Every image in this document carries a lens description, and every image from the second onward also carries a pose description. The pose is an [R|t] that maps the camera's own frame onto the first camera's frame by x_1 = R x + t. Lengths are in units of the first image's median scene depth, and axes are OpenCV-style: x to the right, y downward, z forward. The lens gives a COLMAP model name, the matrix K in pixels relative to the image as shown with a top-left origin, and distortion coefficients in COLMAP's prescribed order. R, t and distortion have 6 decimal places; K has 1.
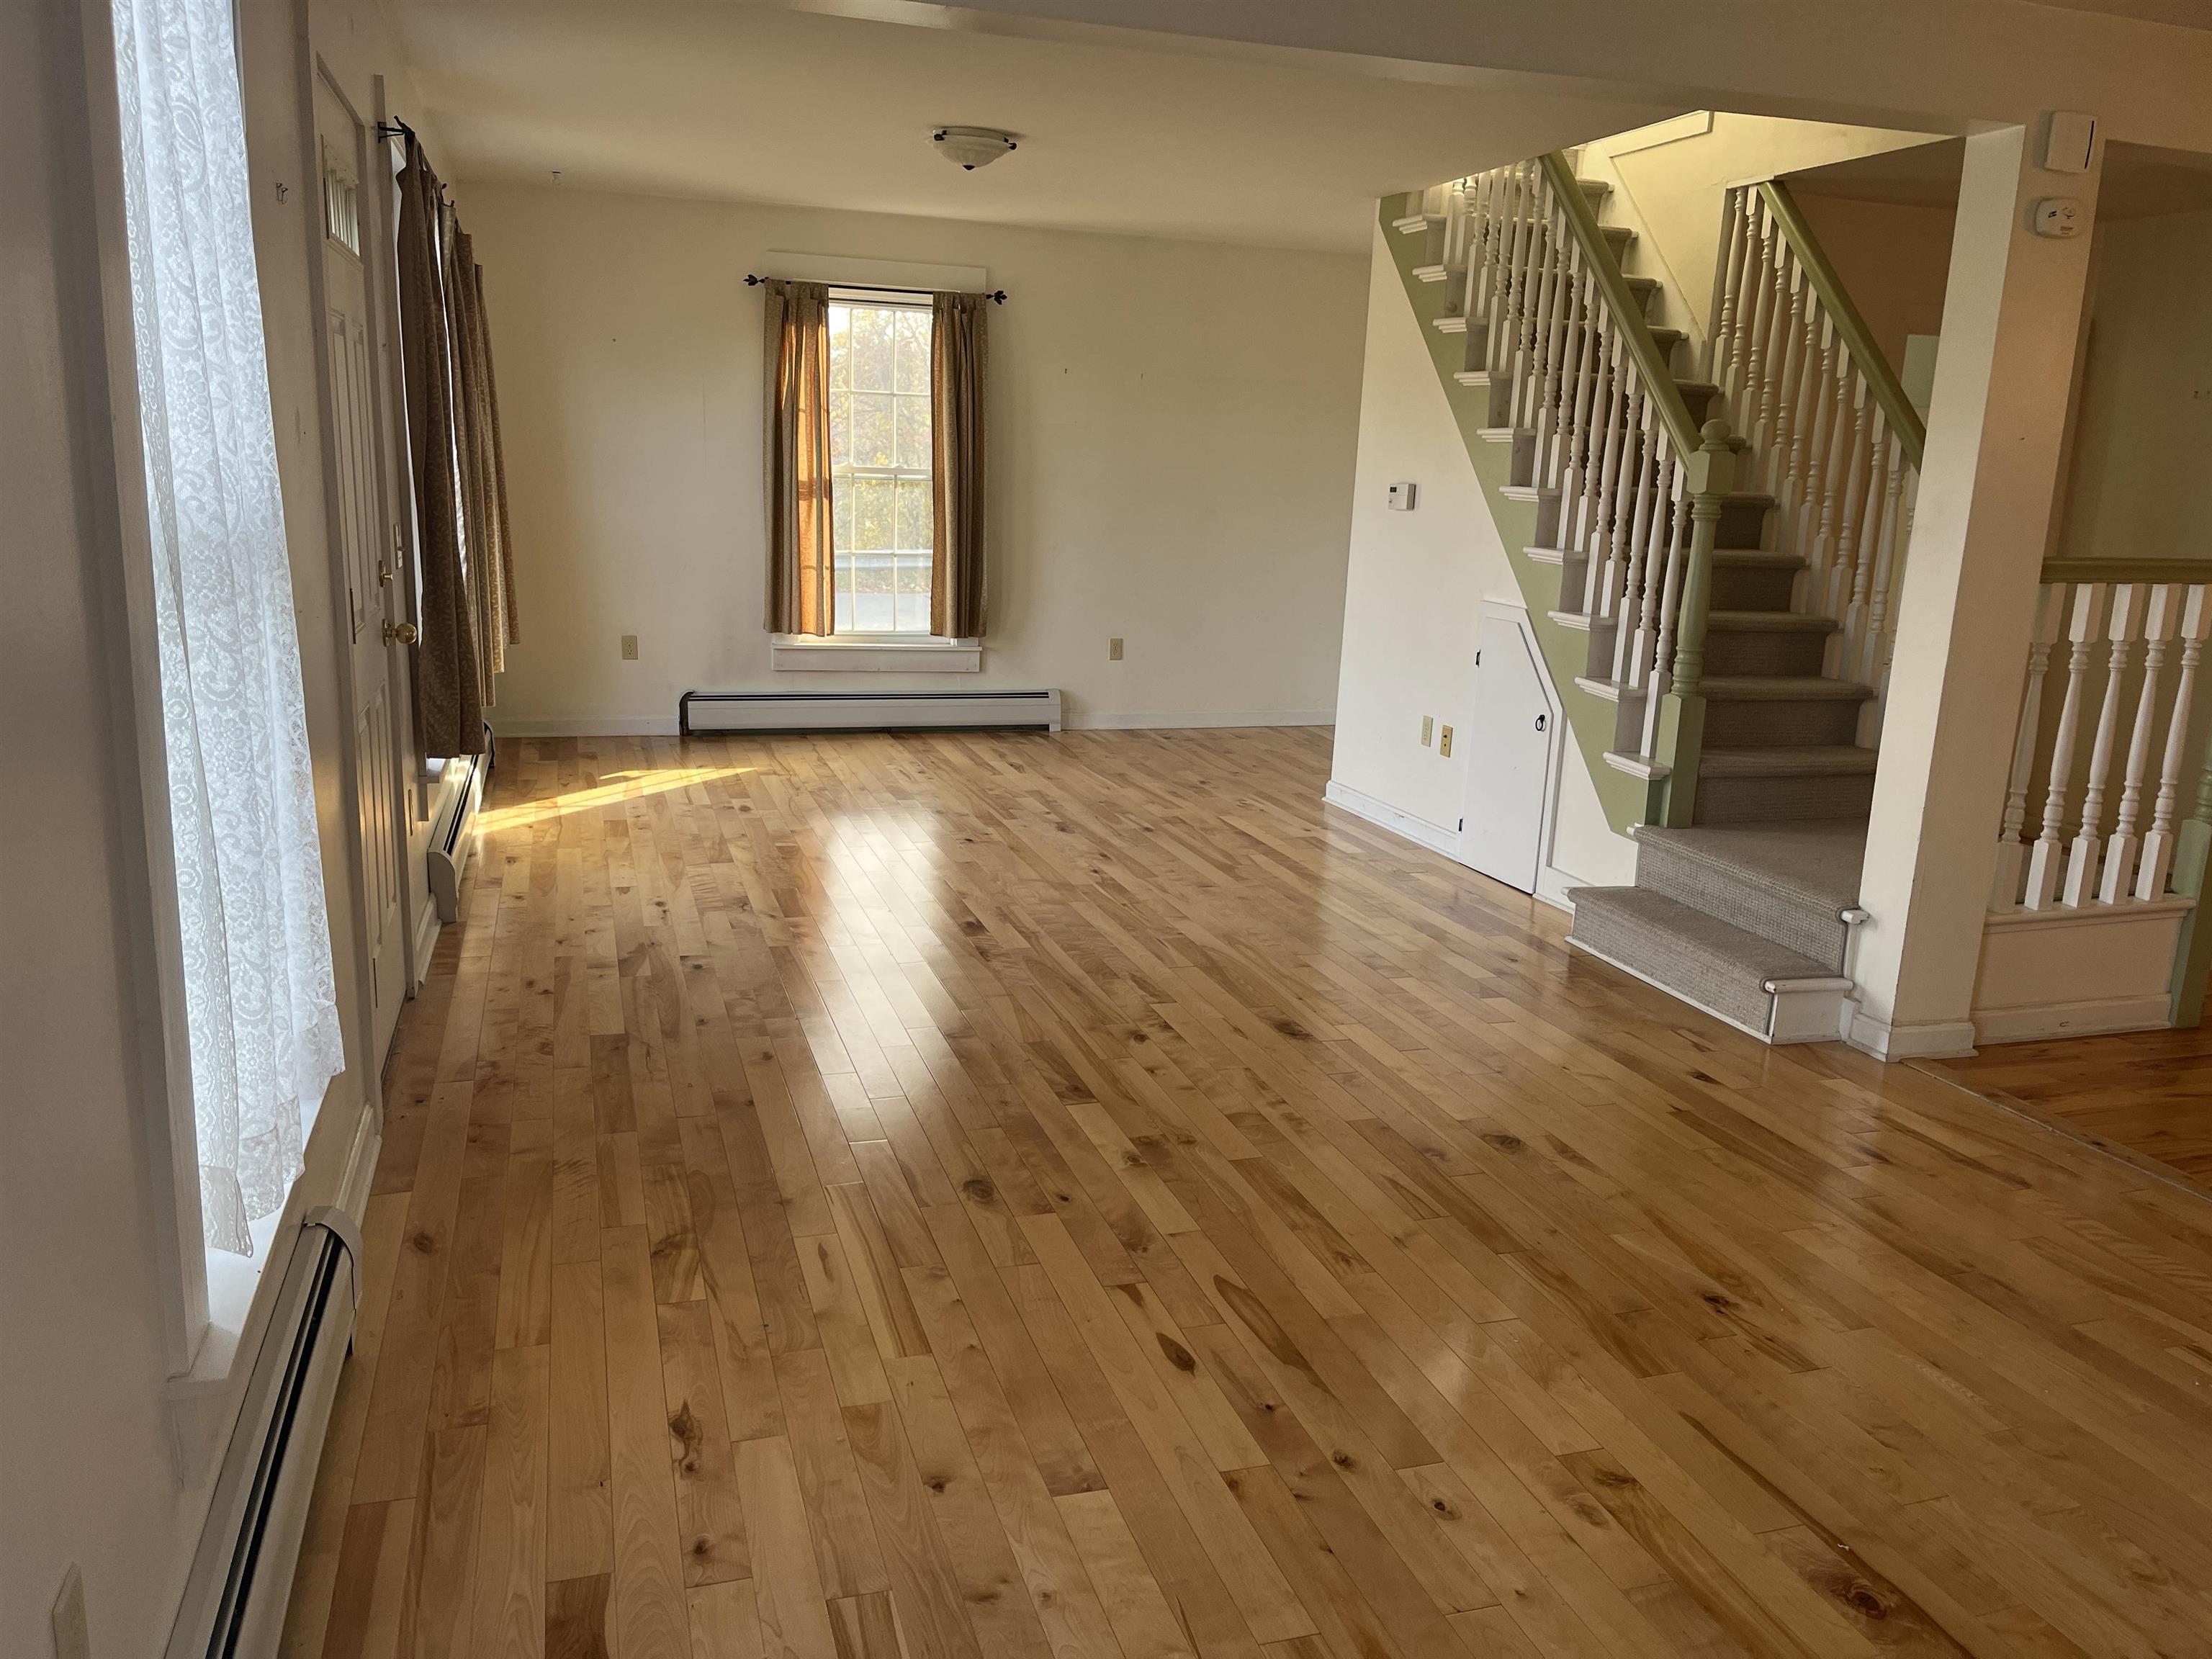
lens RADIAL K [[1655.7, 0, 1099.1], [0, 1655.7, 853.6], [0, 0, 1]] dist [0.080679, -0.114465]
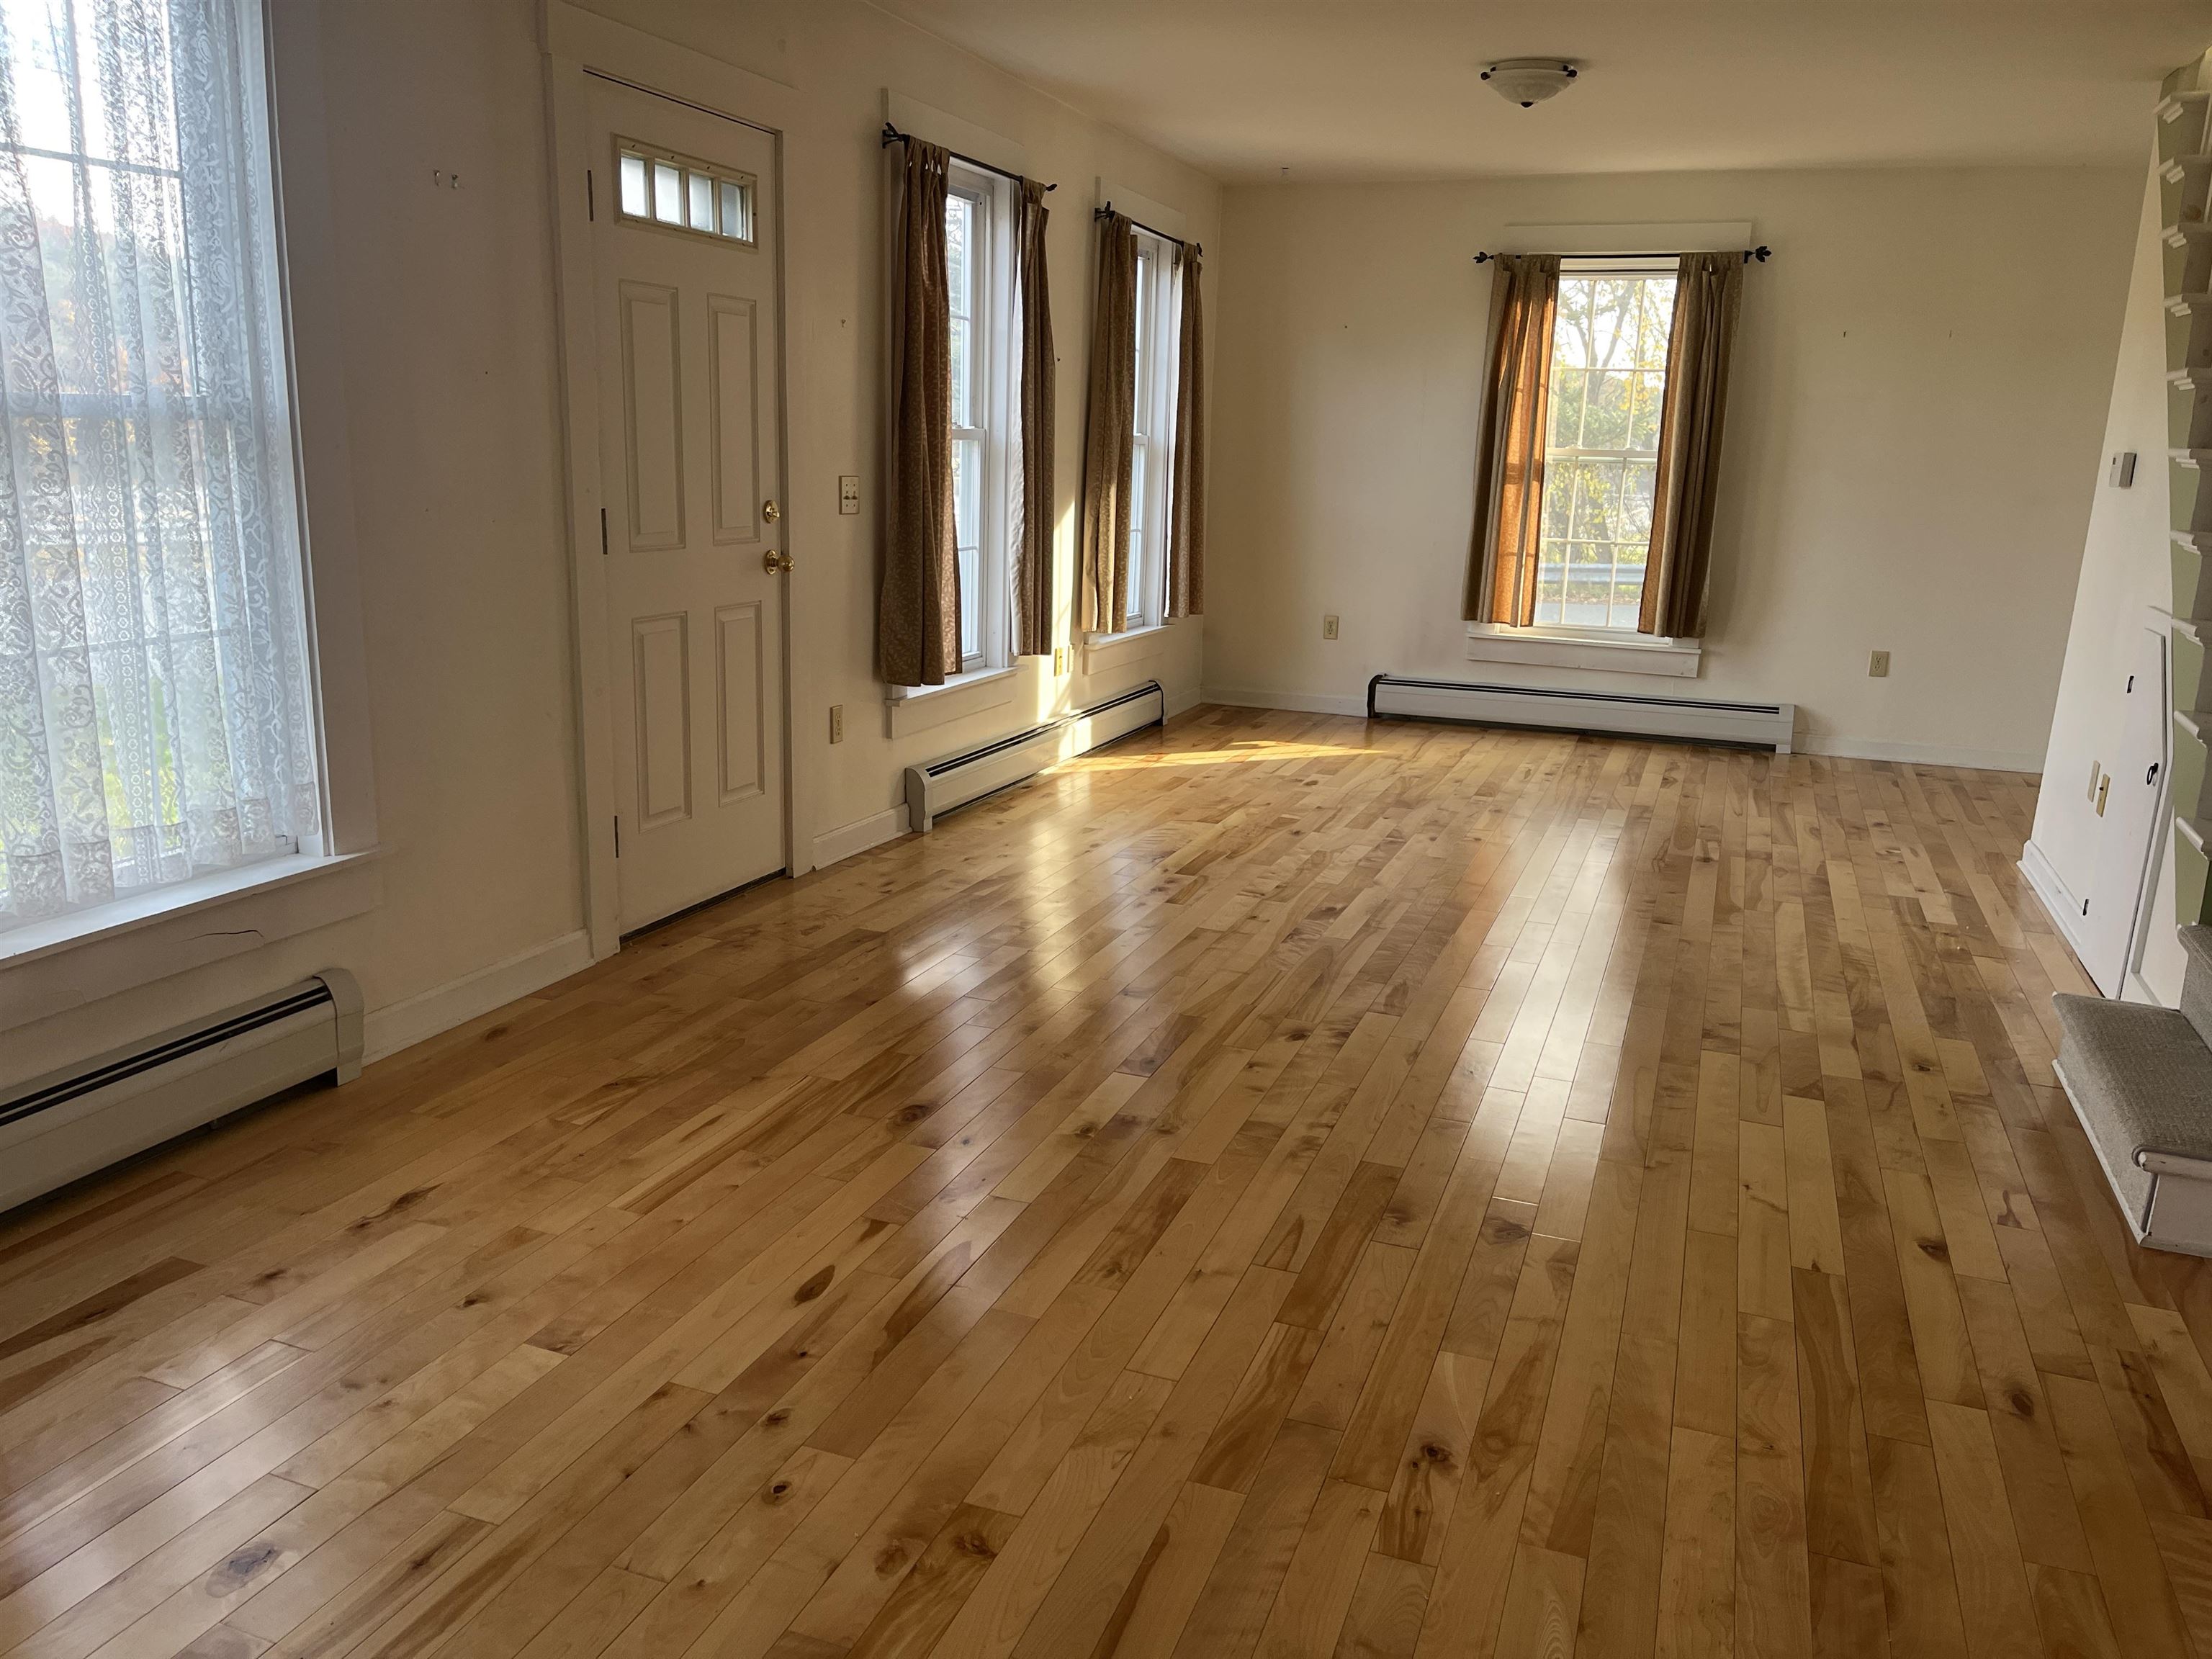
lens RADIAL K [[1655.7, 0, 1099.1], [0, 1655.7, 853.6], [0, 0, 1]] dist [0.080679, -0.114465]
pose [[0.785025, 0.140157, -0.603400, 0.356071], [-0.147284, 0.988366, 0.037960, -0.004947], [0.601700, 0.059072, 0.796534, 0.152025]]
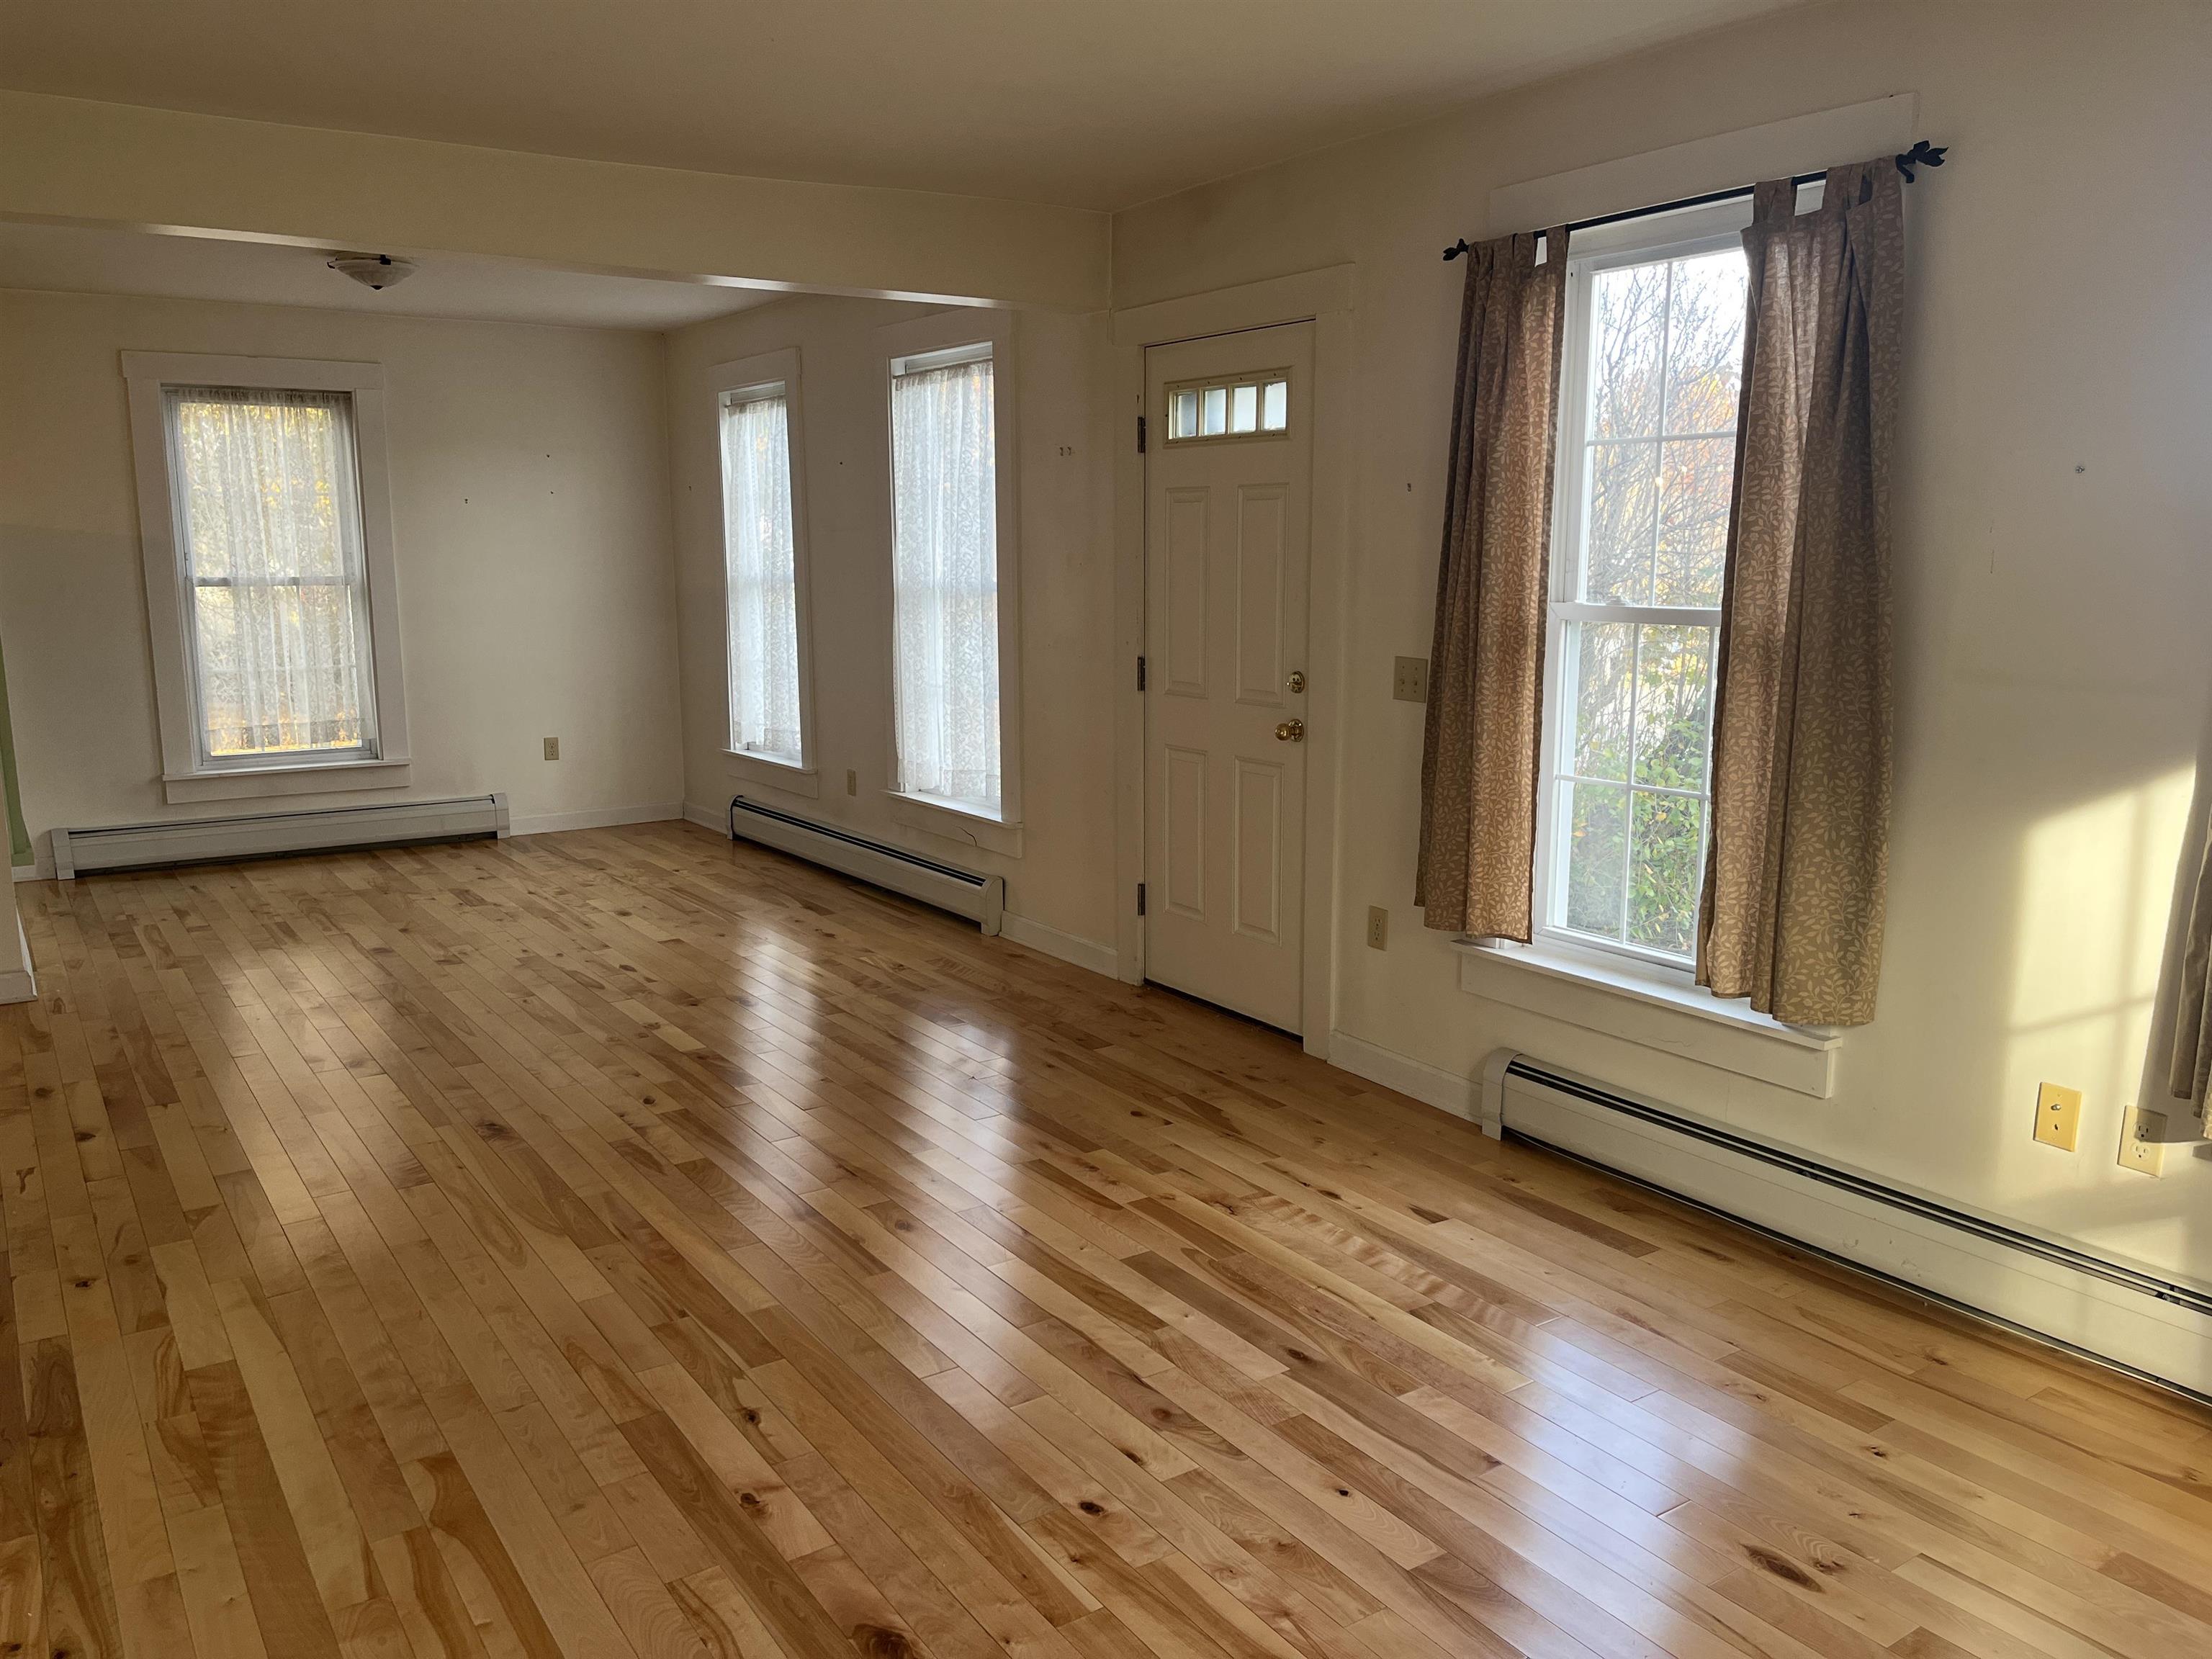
lens RADIAL K [[1655.7, 0, 1099.1], [0, 1655.7, 853.6], [0, 0, 1]] dist [0.080679, -0.114465]
pose [[-0.957194, 0.020640, -0.288710, 0.040808], [-0.097887, 0.915600, 0.389992, -0.360192], [0.272393, 0.401559, -0.874387, 1.463718]]
